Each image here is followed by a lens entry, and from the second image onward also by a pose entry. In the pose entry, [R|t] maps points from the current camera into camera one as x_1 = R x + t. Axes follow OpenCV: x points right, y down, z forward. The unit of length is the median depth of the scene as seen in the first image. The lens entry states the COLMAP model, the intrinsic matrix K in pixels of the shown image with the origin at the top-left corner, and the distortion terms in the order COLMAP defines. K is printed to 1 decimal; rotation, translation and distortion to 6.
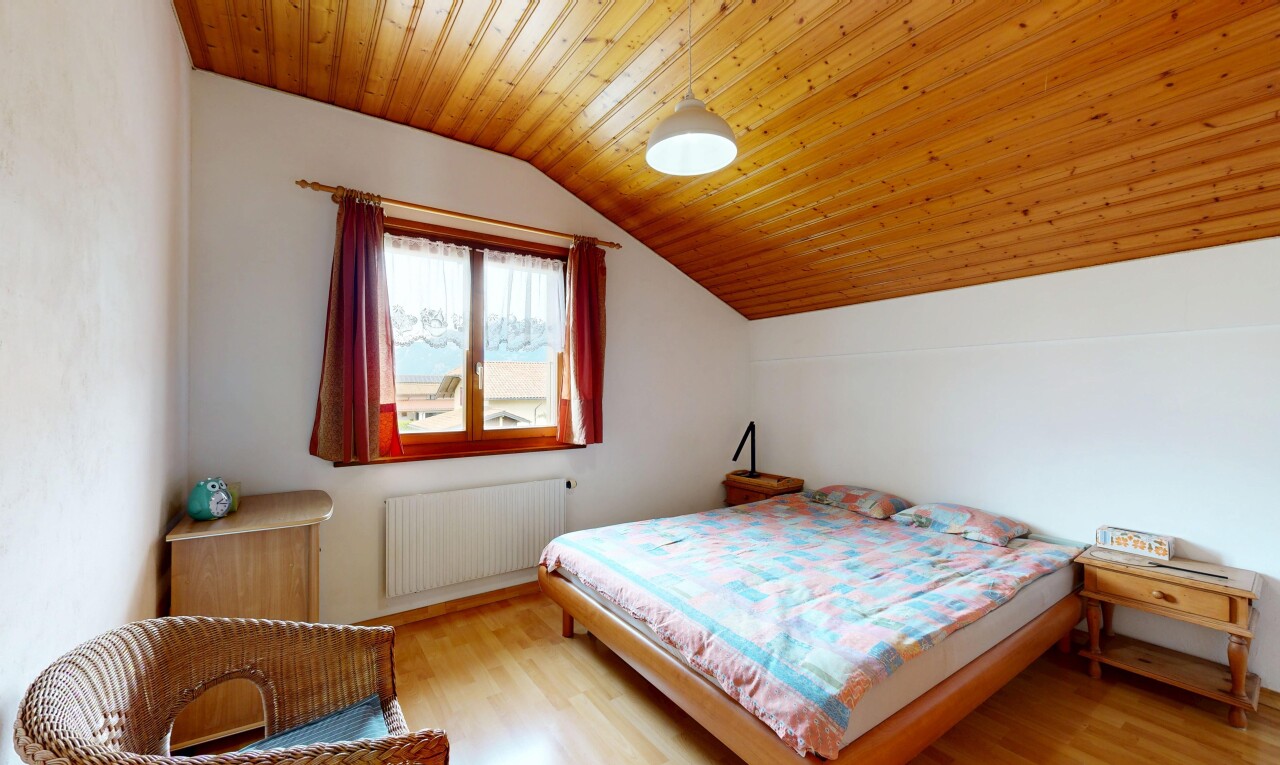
lens RADIAL K [[497.2, 0, 640.0], [0, 497.2, 382.5], [0, 0, 1]] dist [-0.000284, 0.000203]
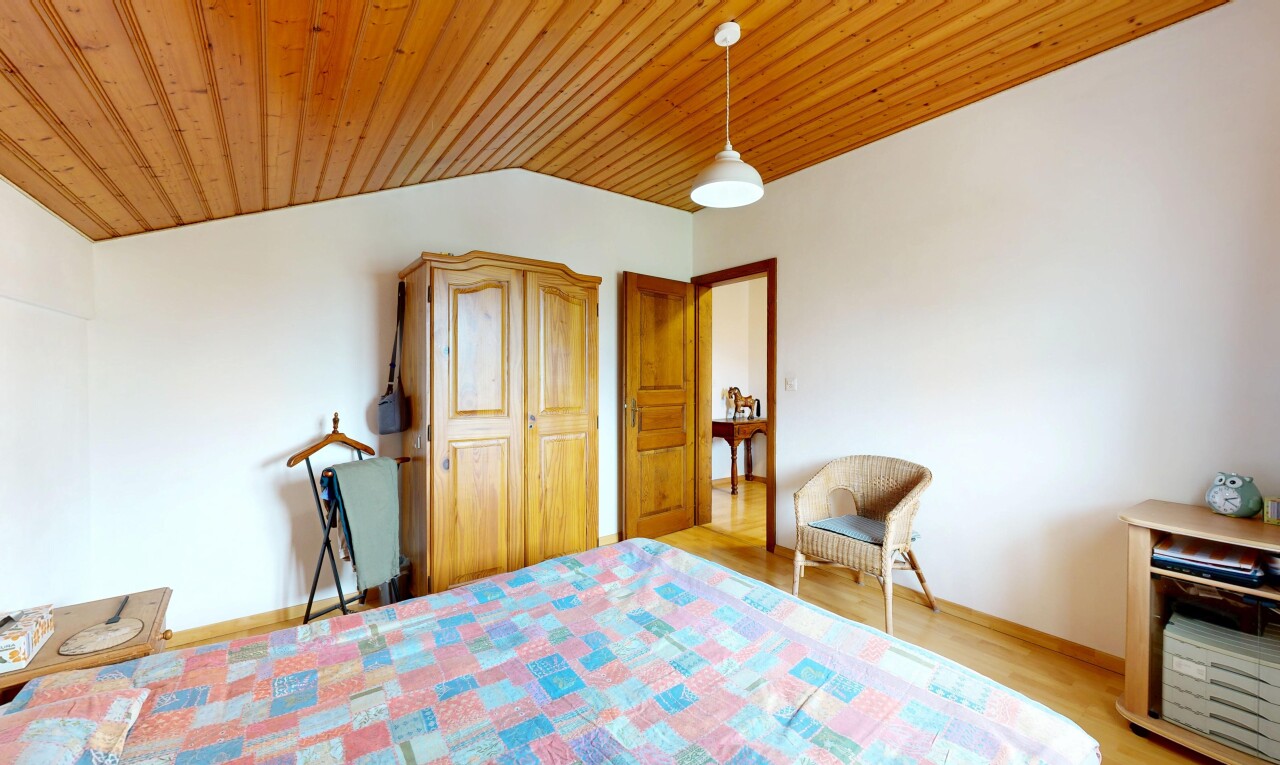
lens RADIAL K [[497.2, 0, 640.0], [0, 497.2, 382.5], [0, 0, 1]] dist [-0.000284, 0.000203]
pose [[-0.999694, 0.002477, -0.024603, 0.294650], [0.002630, 0.999977, -0.006197, 0.021997], [0.024587, -0.006259, -0.999678, 1.888245]]
